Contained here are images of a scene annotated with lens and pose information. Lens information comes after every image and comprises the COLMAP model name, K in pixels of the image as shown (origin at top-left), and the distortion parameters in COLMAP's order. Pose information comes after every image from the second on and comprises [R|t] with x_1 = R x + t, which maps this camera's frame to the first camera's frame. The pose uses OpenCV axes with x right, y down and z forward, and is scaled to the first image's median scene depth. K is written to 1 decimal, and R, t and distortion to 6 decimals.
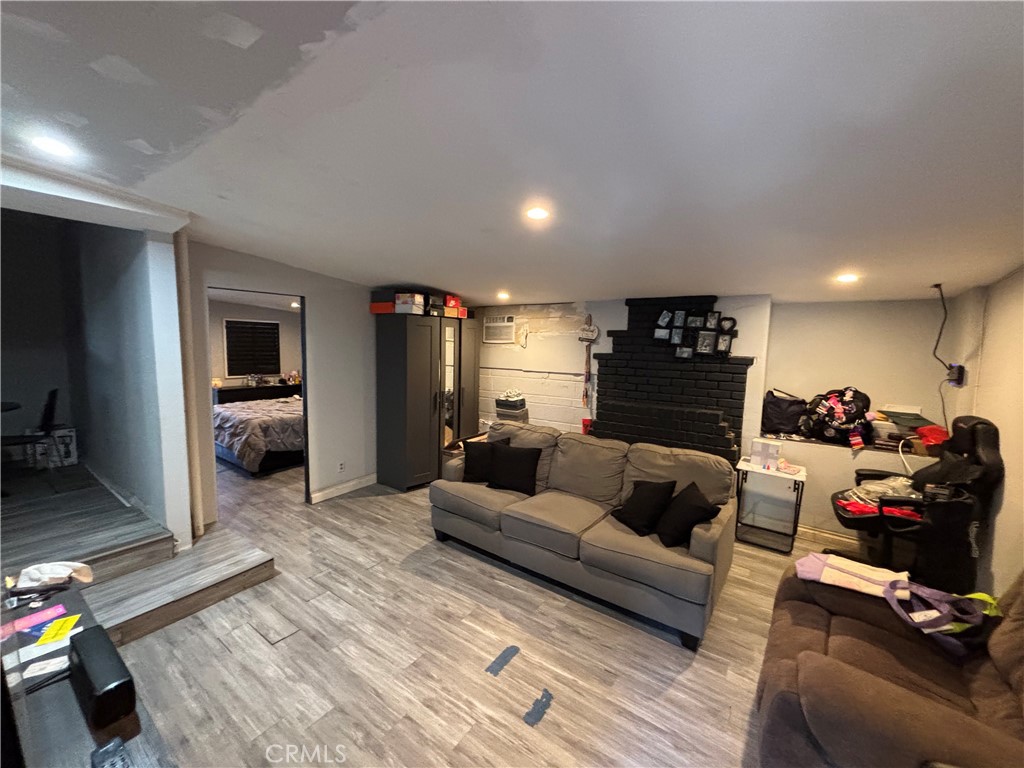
lens RADIAL K [[412.7, 0, 509.7], [0, 412.7, 381.6], [0, 0, 1]] dist [0.000246, 0.000080]
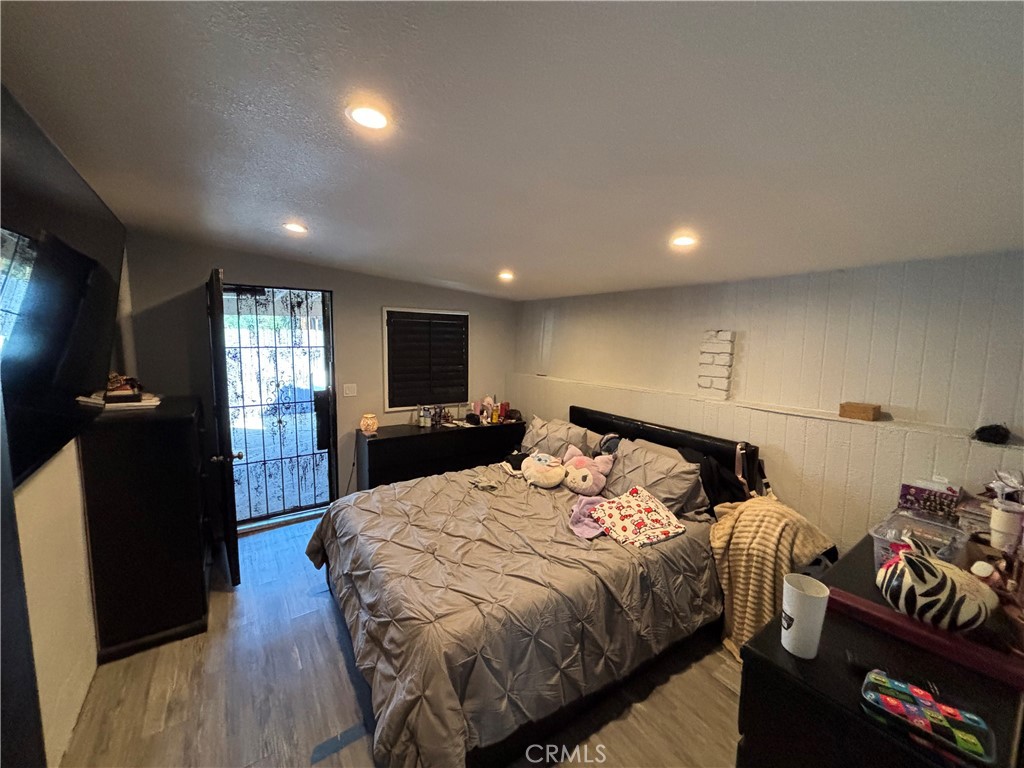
lens RADIAL K [[412.7, 0, 514.9], [0, 412.7, 381.8], [0, 0, 1]] dist [0.000246, 0.000080]
pose [[0.942190, 0.032580, -0.333491, -0.319458], [-0.028893, 0.999454, 0.016009, -0.063206], [0.333830, -0.005448, 0.942617, 0.504737]]
